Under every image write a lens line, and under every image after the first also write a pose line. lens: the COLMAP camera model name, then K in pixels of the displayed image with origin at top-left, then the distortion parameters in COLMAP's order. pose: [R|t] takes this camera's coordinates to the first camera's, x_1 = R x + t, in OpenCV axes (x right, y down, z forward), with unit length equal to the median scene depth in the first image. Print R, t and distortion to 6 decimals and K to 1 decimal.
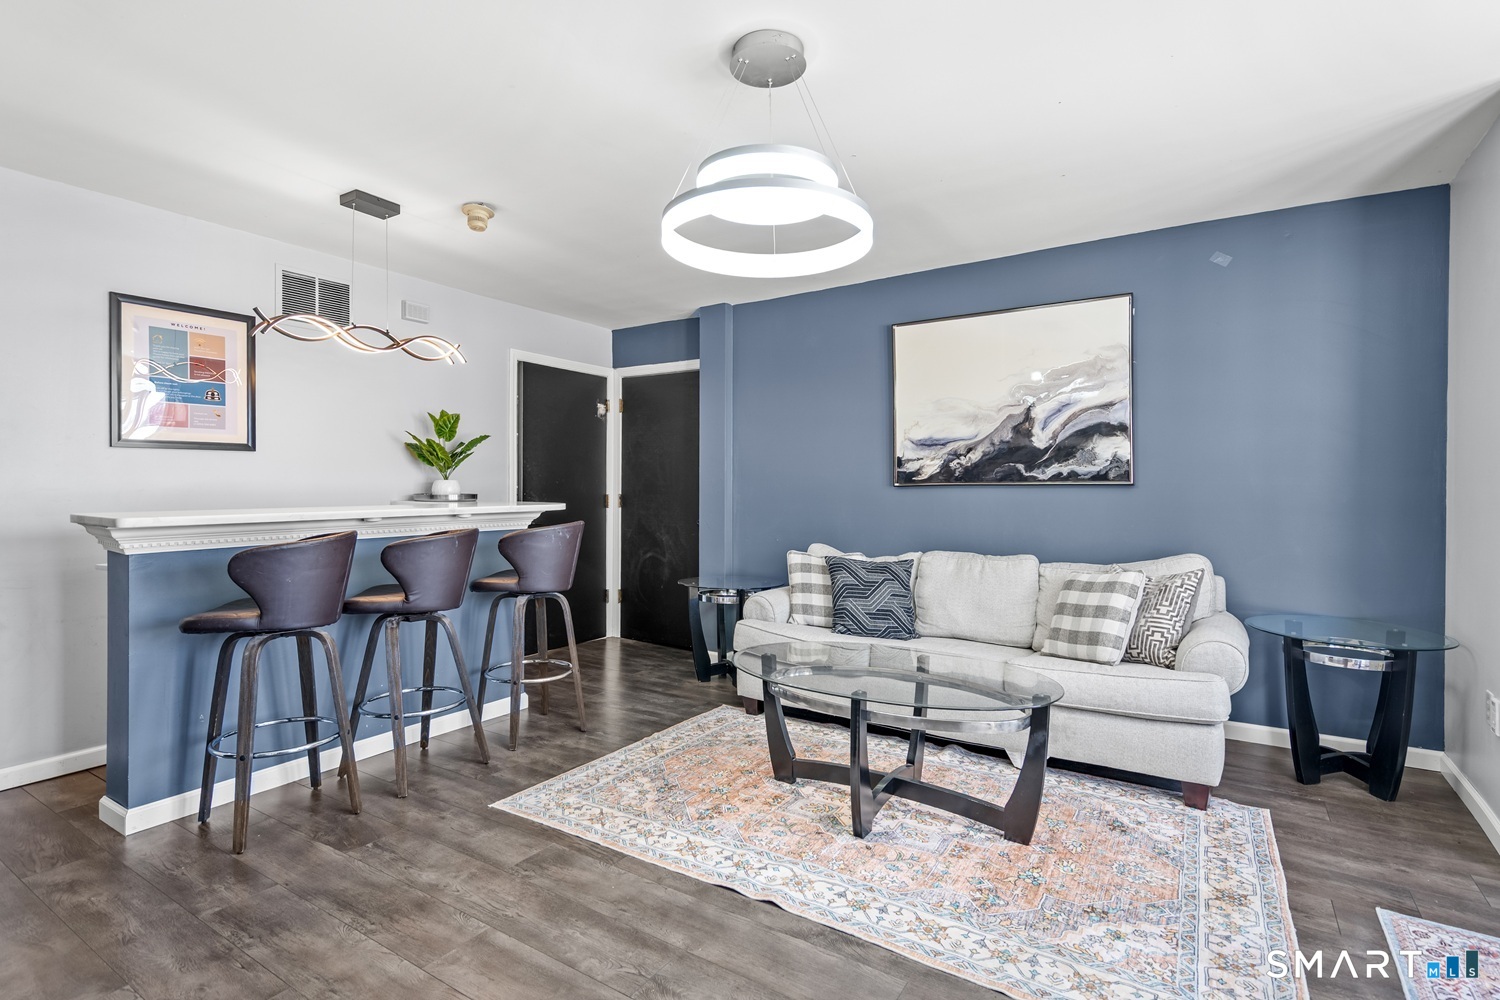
lens RADIAL K [[730.4, 0, 748.6], [0, 730.4, 494.0], [0, 0, 1]] dist [-0.020285, -0.000153]
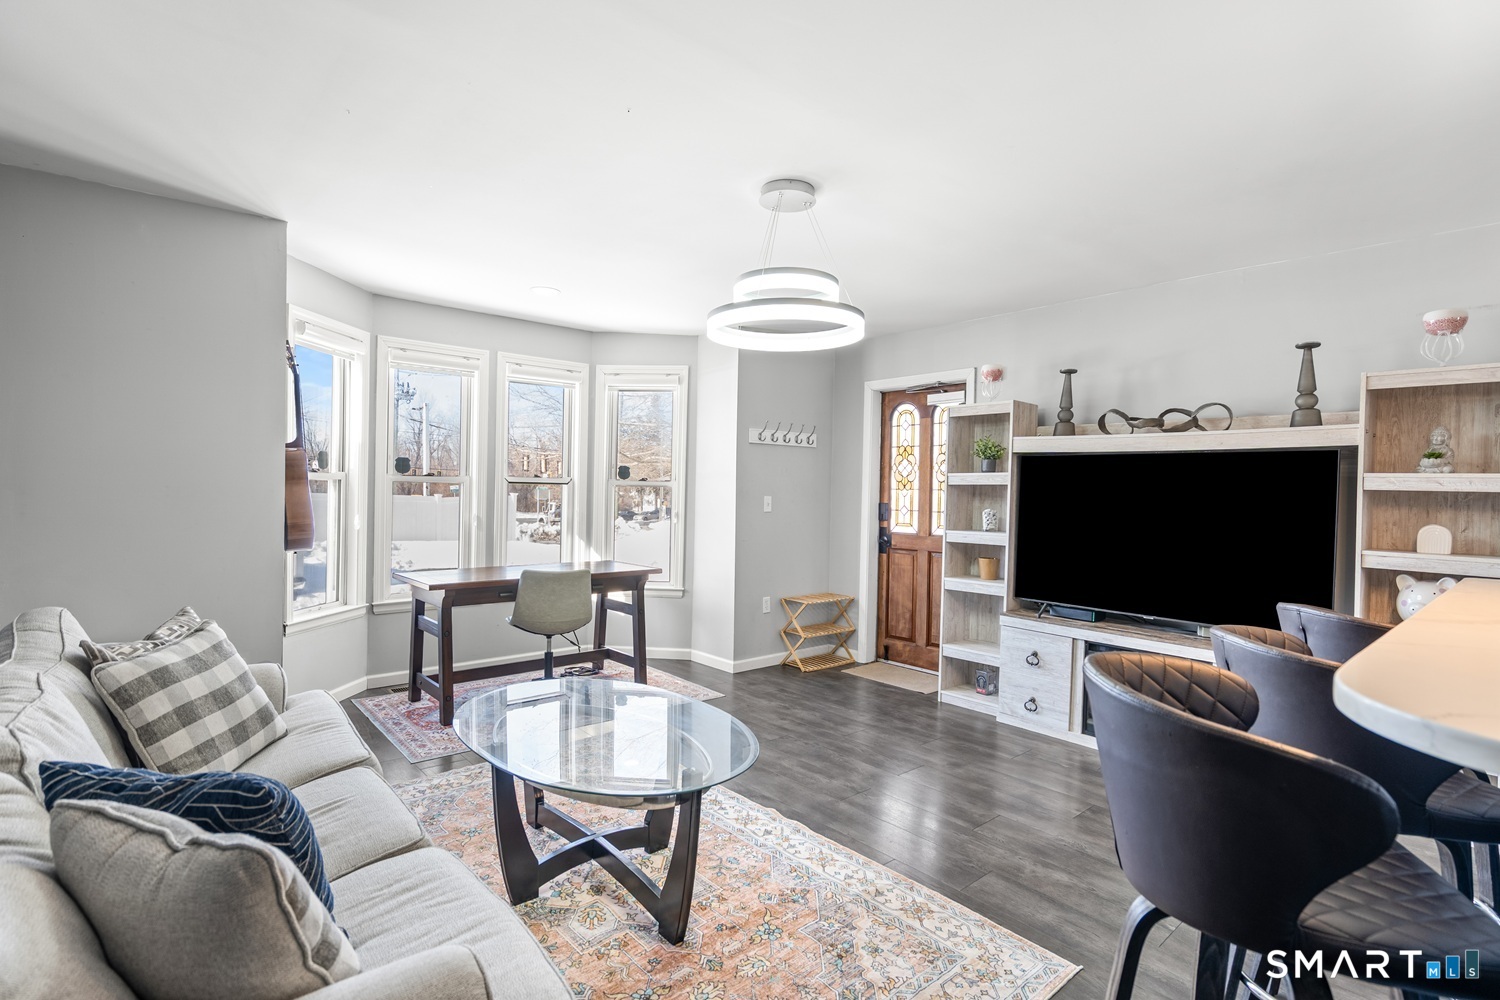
lens RADIAL K [[709.7, 0, 752.2], [0, 709.7, 498.2], [0, 0, 1]] dist [-0.000146, 0.000002]
pose [[-0.960928, -0.022600, 0.275874, -0.246482], [-0.019504, 0.999712, 0.013962, -0.053466], [-0.276110, 0.008036, -0.961093, 1.956275]]
